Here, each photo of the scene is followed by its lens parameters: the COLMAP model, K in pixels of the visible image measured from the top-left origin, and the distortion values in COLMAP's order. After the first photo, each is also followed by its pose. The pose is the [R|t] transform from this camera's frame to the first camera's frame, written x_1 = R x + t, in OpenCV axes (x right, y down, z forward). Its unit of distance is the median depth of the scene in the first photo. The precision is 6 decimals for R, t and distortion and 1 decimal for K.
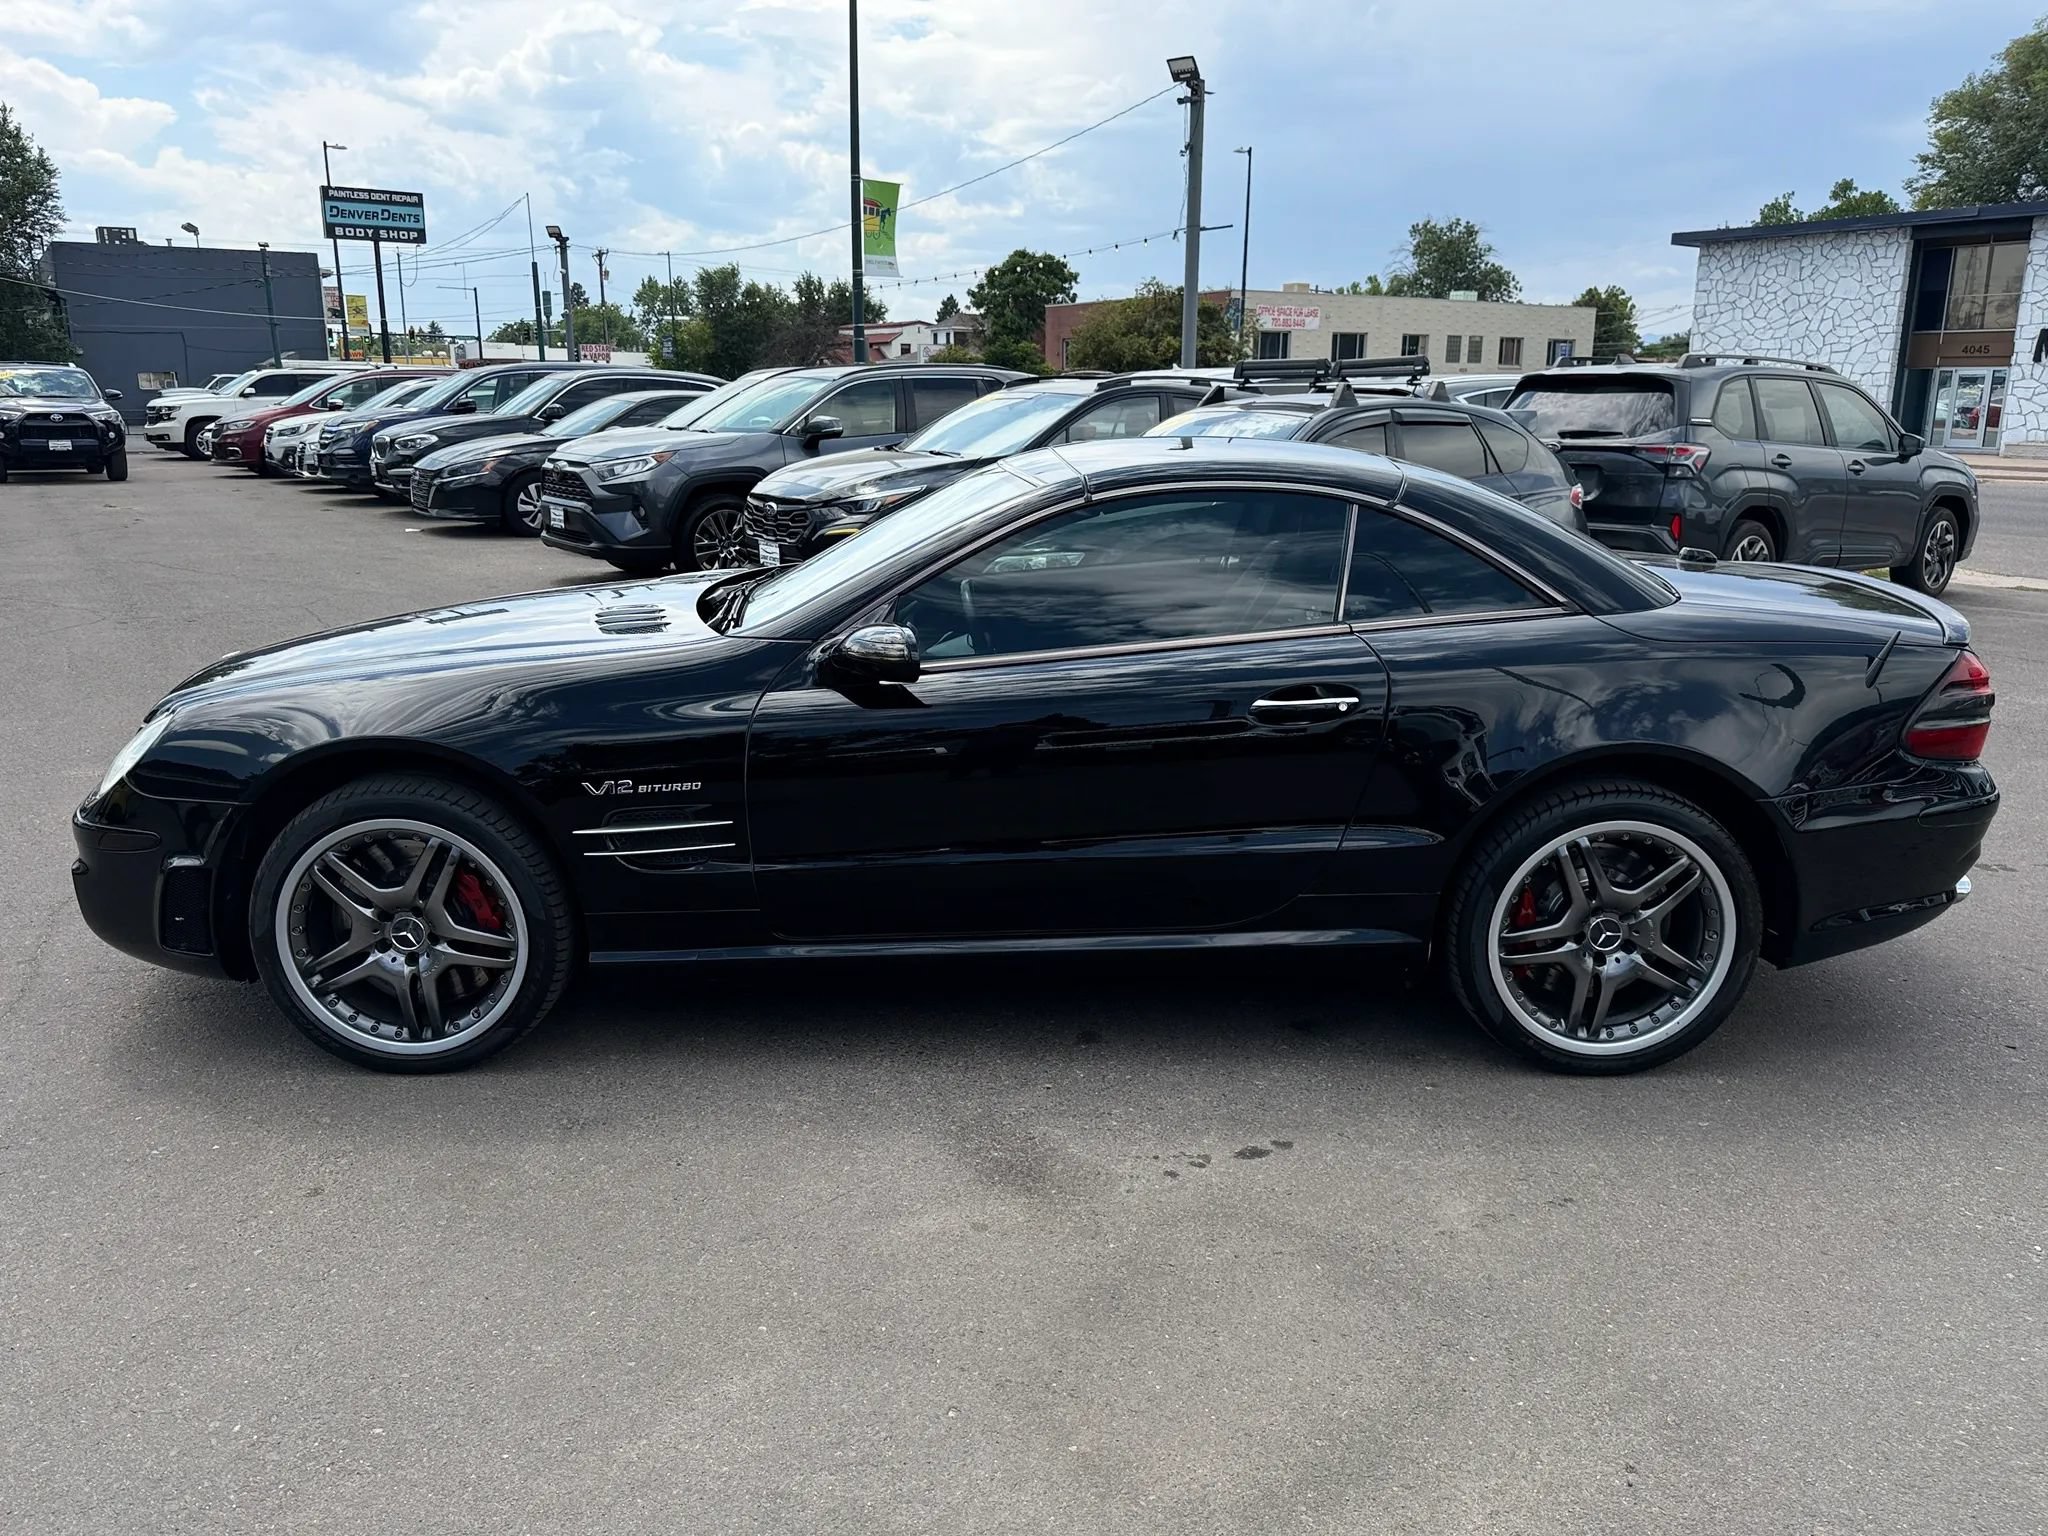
lens RADIAL K [[1530.2, 0, 1000.1], [0, 1530.2, 756.2], [0, 0, 1]] dist [-0.001864, -0.017726]
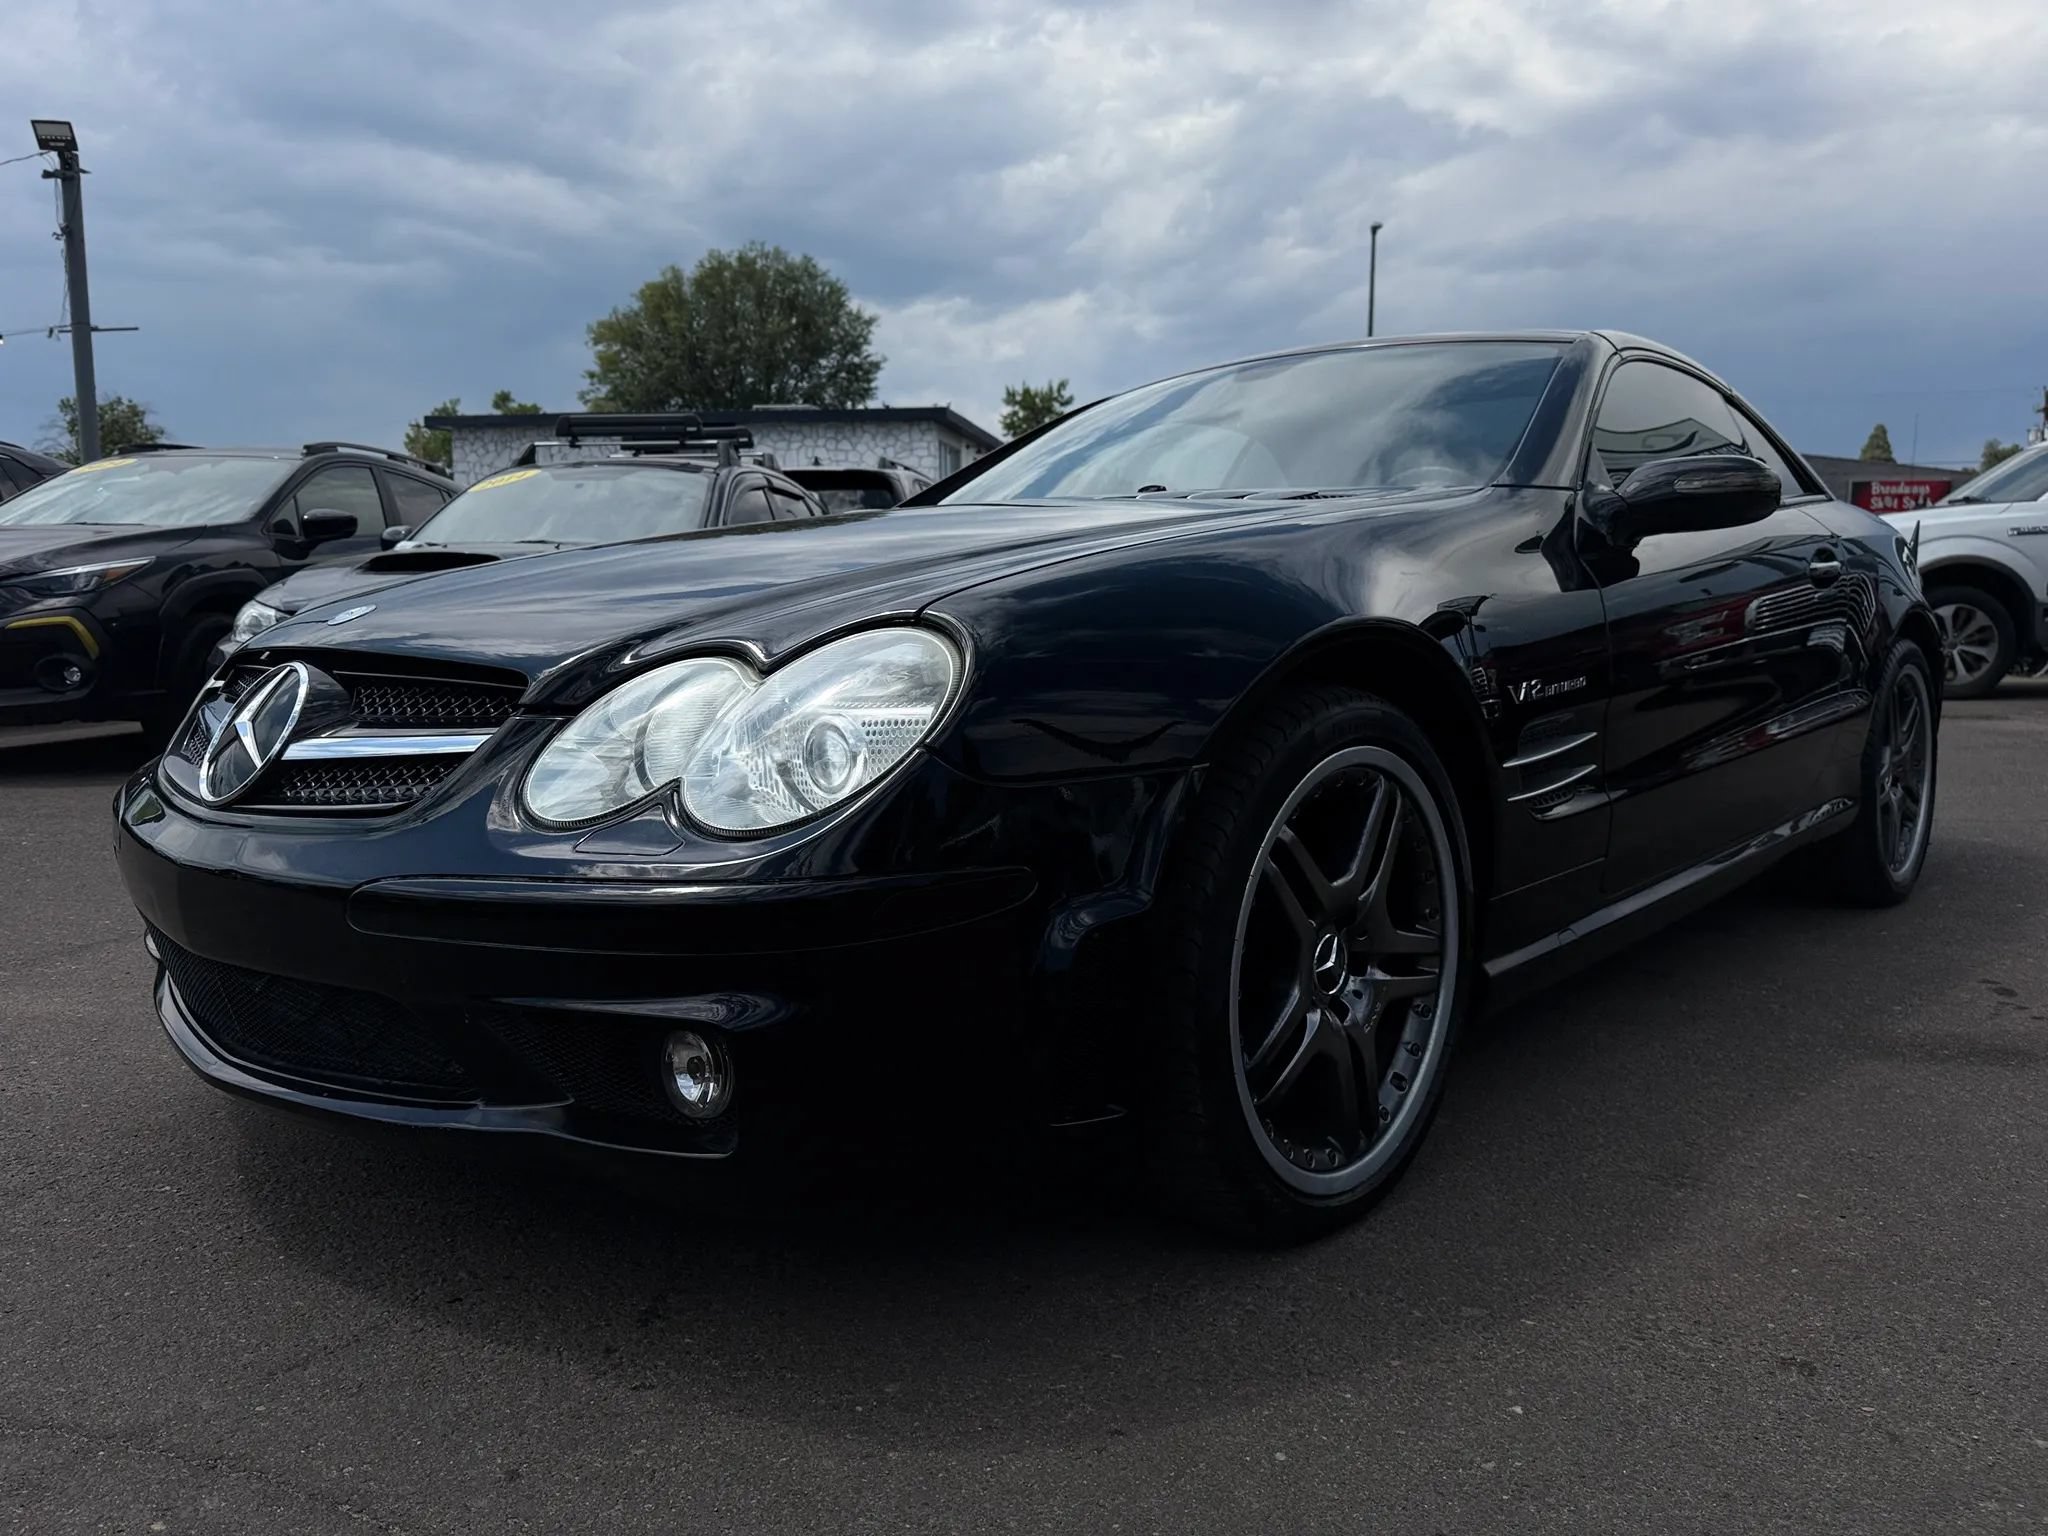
lens RADIAL K [[1530.2, 0, 1012.5], [0, 1530.2, 771.2], [0, 0, 1]] dist [-0.001864, -0.017726]
pose [[0.681619, -0.085319, 0.726716, -0.147684], [0.168065, 0.984880, -0.042007, 0.008614], [-0.712144, 0.150768, 0.685653, 0.118157]]
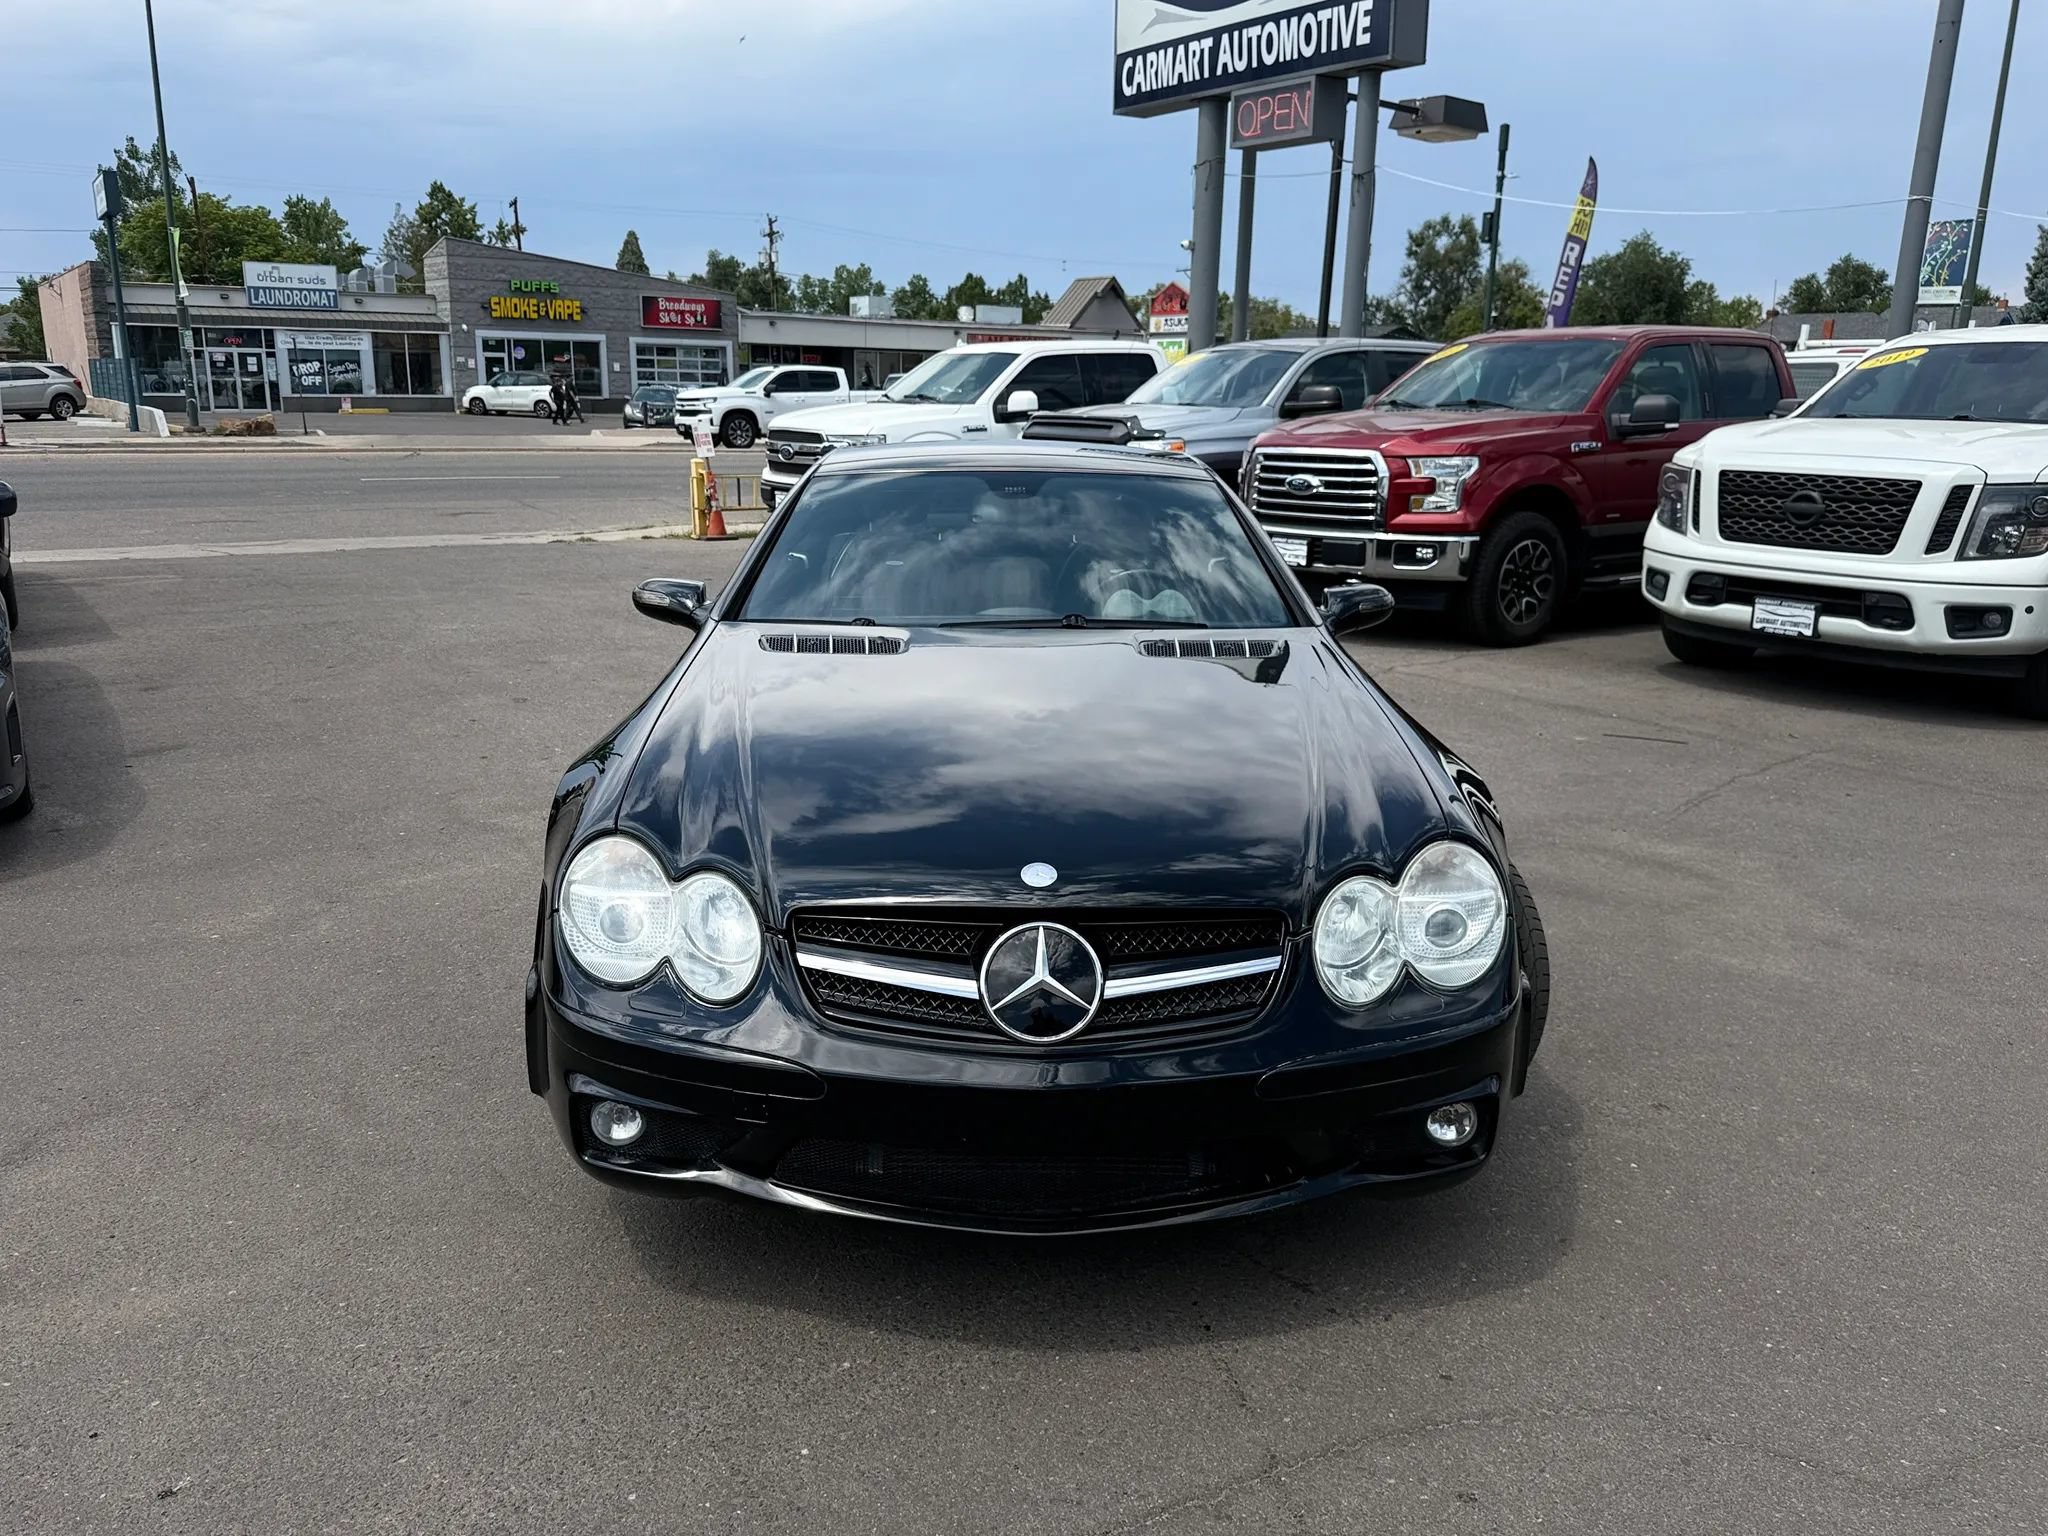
lens RADIAL K [[1530.2, 0, 1005.9], [0, 1530.2, 772.0], [0, 0, 1]] dist [-0.001864, -0.017726]
pose [[-0.008919, -0.244184, 0.969688, -0.230897], [0.206951, 0.948281, 0.240696, -0.052985], [-0.978311, 0.202825, 0.042077, 0.207409]]
